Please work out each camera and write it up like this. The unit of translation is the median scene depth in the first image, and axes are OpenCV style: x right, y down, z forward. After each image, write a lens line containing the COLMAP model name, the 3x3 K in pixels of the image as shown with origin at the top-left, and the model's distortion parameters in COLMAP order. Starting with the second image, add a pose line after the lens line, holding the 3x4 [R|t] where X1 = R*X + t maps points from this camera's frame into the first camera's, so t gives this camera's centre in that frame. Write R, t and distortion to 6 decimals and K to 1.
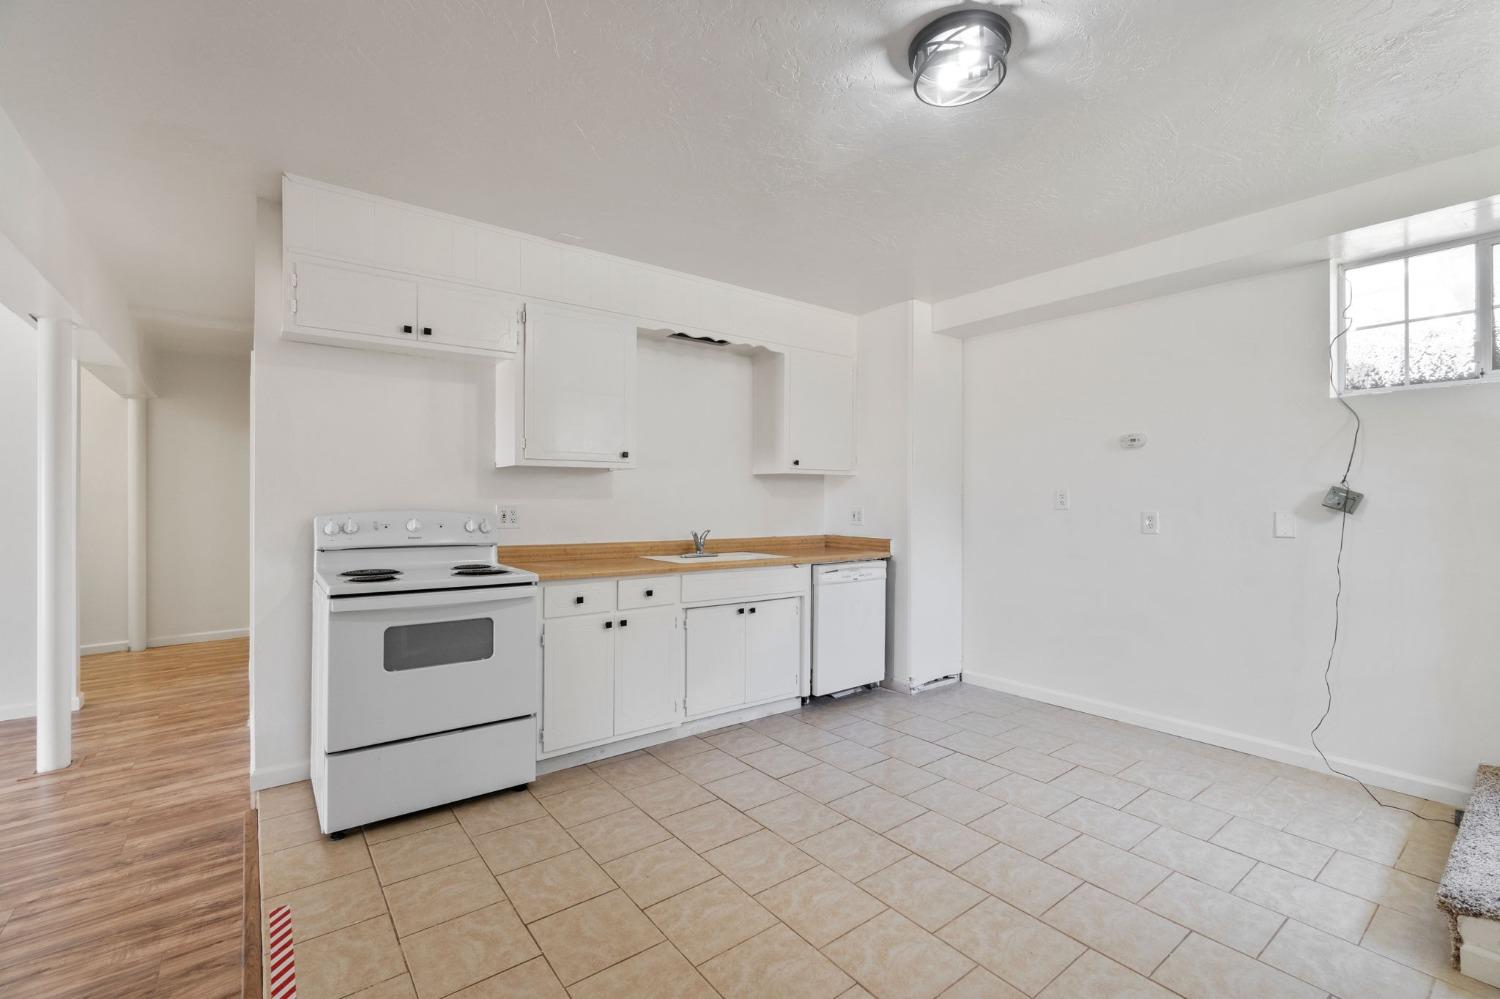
lens RADIAL K [[647.7, 0, 754.7], [0, 647.7, 497.4], [0, 0, 1]] dist [-0.003737, 0.001887]
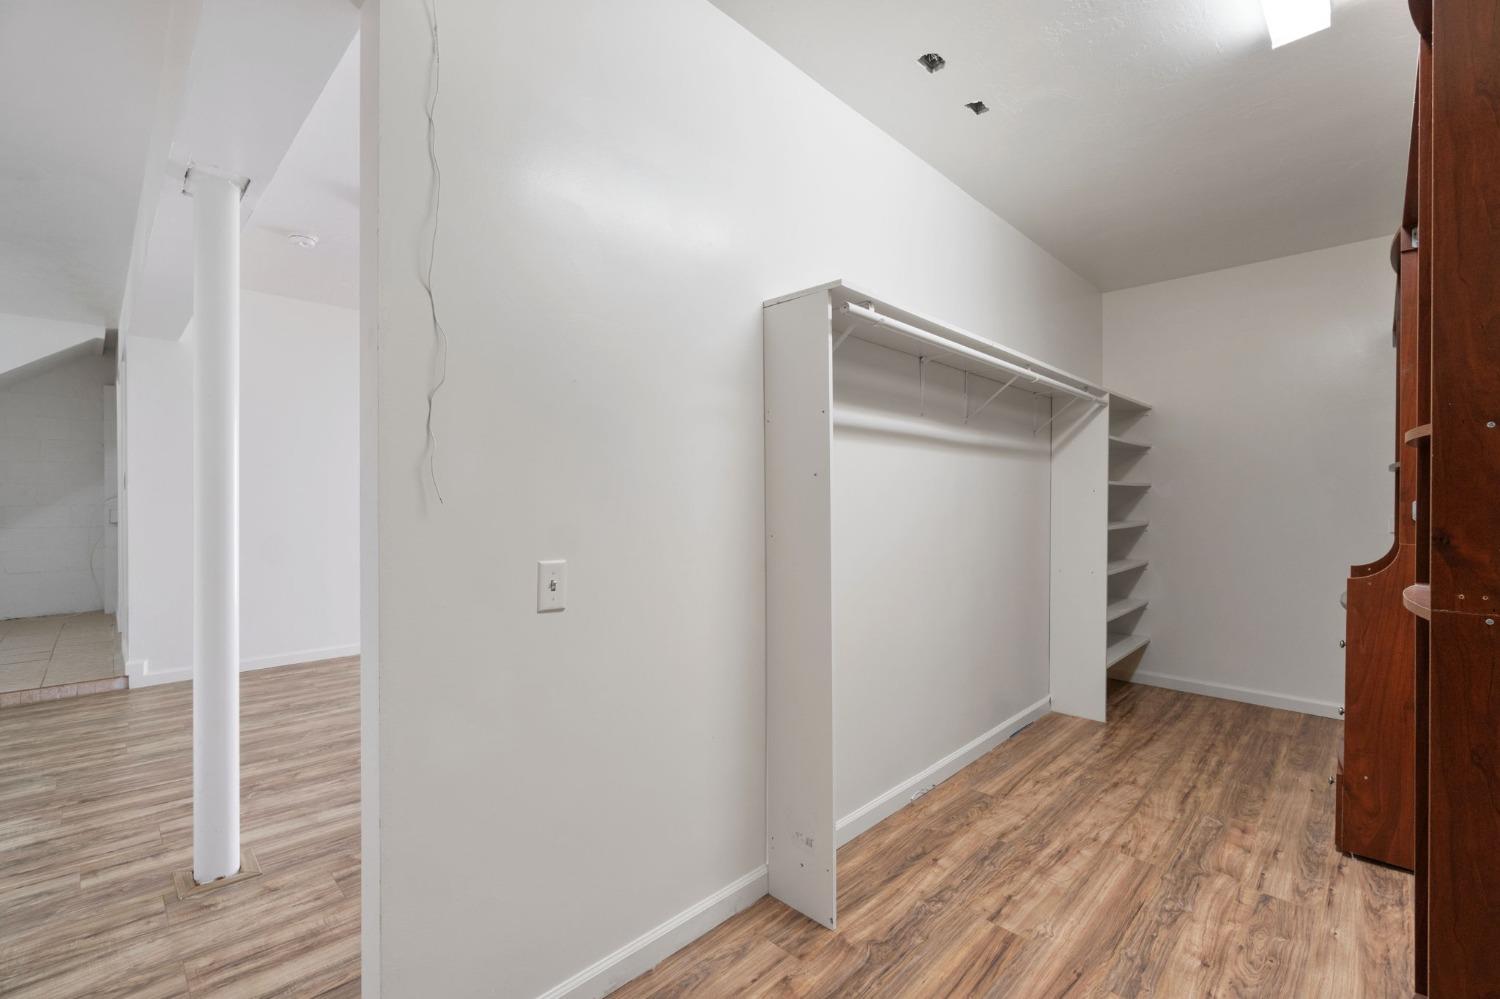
lens RADIAL K [[647.7, 0, 747.3], [0, 647.7, 503.0], [0, 0, 1]] dist [-0.003737, 0.001887]
pose [[-0.991504, -0.003806, -0.130023, -1.542928], [-0.004847, 0.999959, 0.007694, 0.037996], [0.129989, 0.008259, -0.991481, 1.729709]]
